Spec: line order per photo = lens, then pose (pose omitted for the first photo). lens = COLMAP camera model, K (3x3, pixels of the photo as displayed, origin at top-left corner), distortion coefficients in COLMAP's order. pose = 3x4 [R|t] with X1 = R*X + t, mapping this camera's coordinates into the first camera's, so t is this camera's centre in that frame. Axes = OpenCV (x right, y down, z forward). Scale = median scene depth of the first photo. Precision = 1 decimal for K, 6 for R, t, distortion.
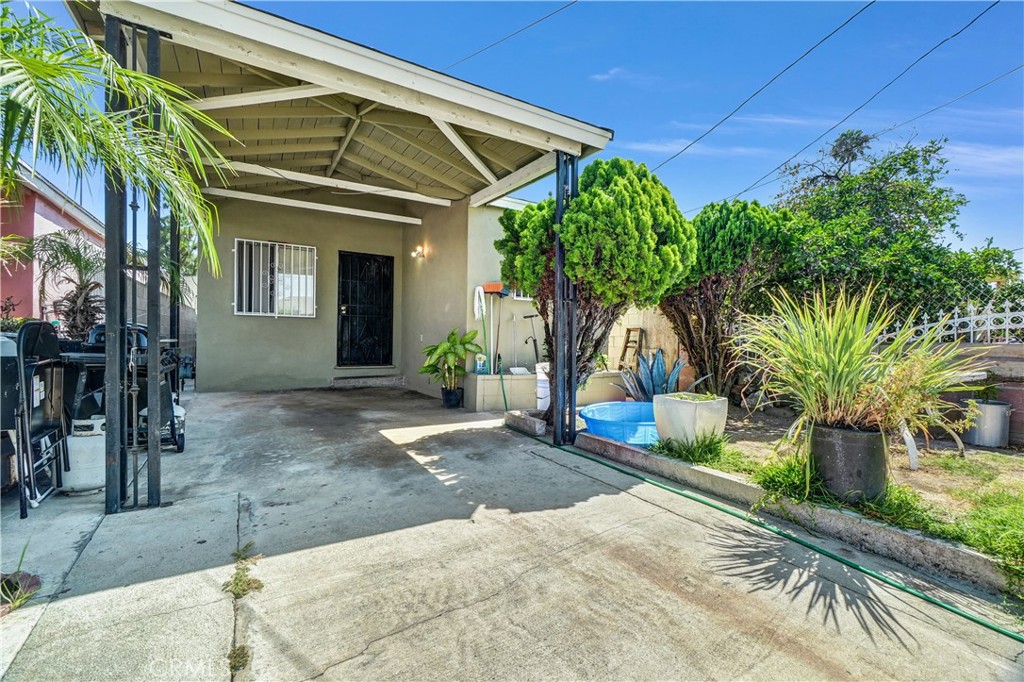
lens RADIAL K [[444.7, 0, 515.4], [0, 444.7, 336.9], [0, 0, 1]] dist [0.002465, 0.000959]
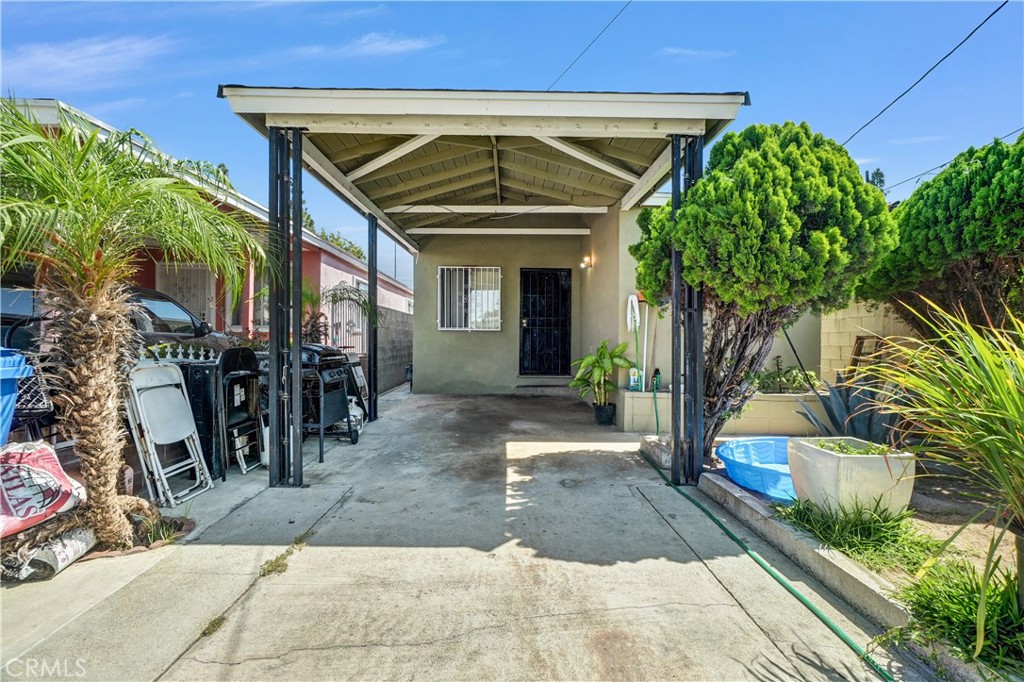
lens RADIAL K [[444.7, 0, 515.4], [0, 444.7, 336.9], [0, 0, 1]] dist [0.002465, 0.000959]
pose [[0.858996, -0.012476, -0.511830, 0.280979], [0.007803, 0.999906, -0.011277, -0.028342], [0.511922, 0.005693, 0.859013, 0.127497]]
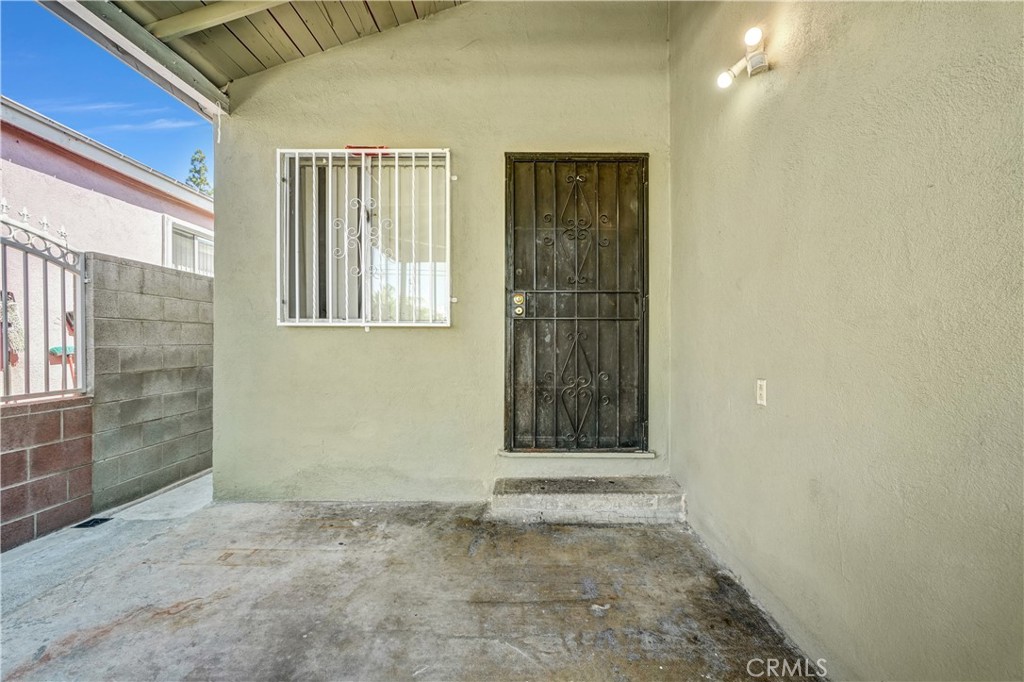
lens RADIAL K [[422.0, 0, 512.0], [0, 422.0, 341.0], [0, 0, 1]] dist [0.000654, 0.000150]
pose [[0.838289, -0.015045, -0.545018, -0.373106], [0.011477, 0.999885, -0.009949, -0.049181], [0.545105, 0.002085, 0.838365, 1.344308]]
